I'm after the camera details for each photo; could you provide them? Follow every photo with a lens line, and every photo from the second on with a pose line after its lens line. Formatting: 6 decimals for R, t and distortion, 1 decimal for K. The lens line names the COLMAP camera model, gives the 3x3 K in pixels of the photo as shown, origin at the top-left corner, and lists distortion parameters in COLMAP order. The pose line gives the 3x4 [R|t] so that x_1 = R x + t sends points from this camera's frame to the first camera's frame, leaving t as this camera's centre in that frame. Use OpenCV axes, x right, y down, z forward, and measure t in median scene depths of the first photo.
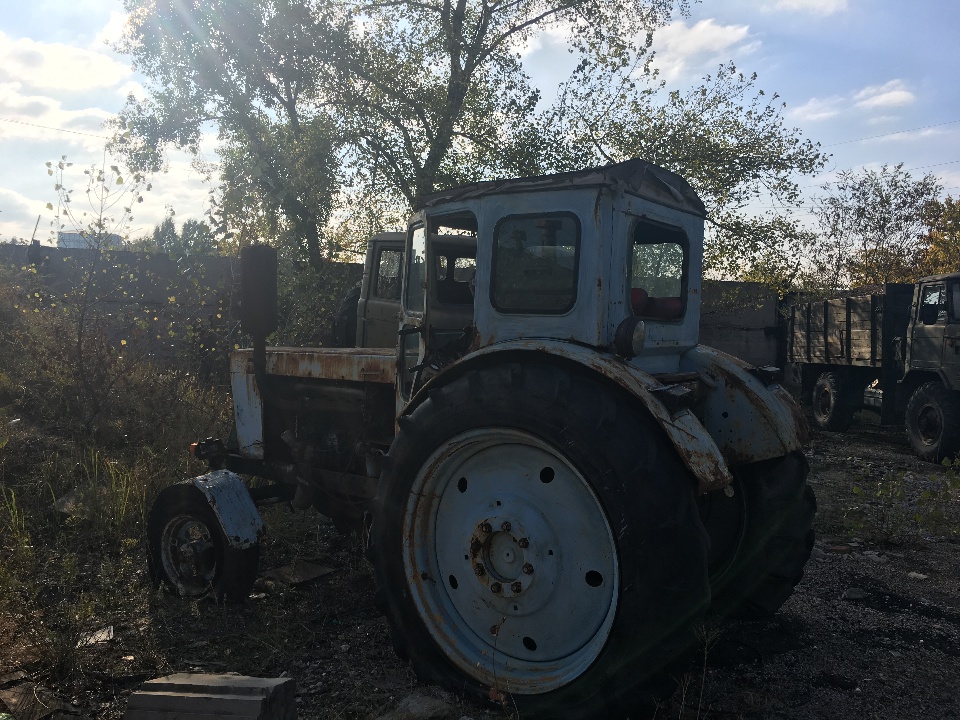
lens RADIAL K [[823.8, 0, 480.0], [0, 823.8, 360.0], [0, 0, 1]] dist [0.016313, 0.002975]
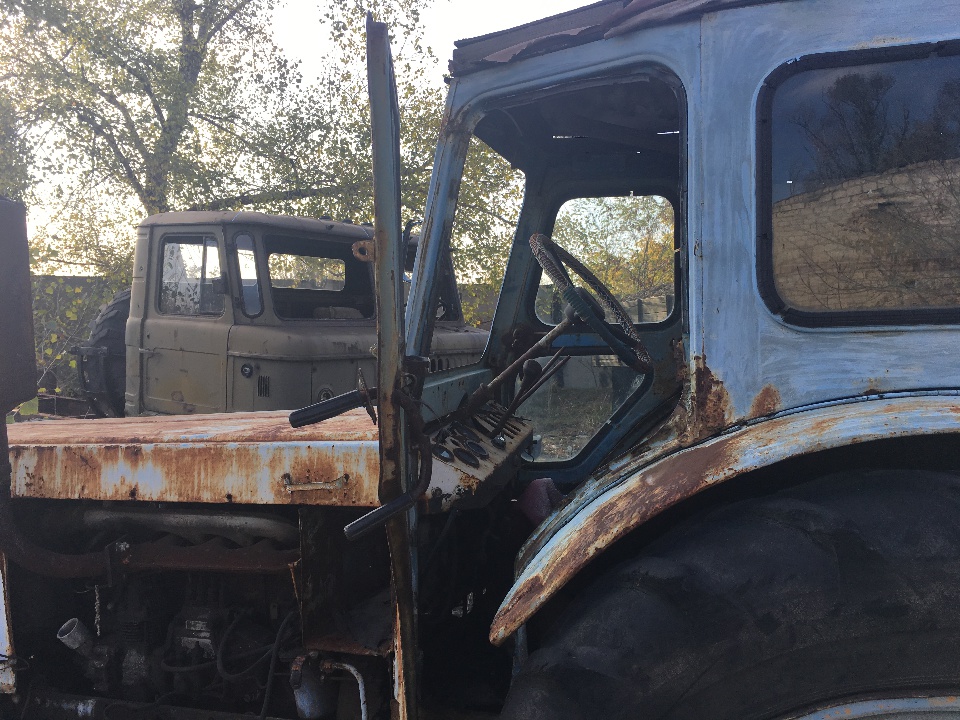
lens RADIAL K [[823.8, 0, 480.0], [0, 823.8, 360.0], [0, 0, 1]] dist [0.016313, 0.002975]
pose [[0.943142, -0.062478, 0.326465, -0.051990], [0.066907, 0.997756, -0.002344, -0.011667], [-0.325586, 0.024053, 0.945207, 0.160628]]
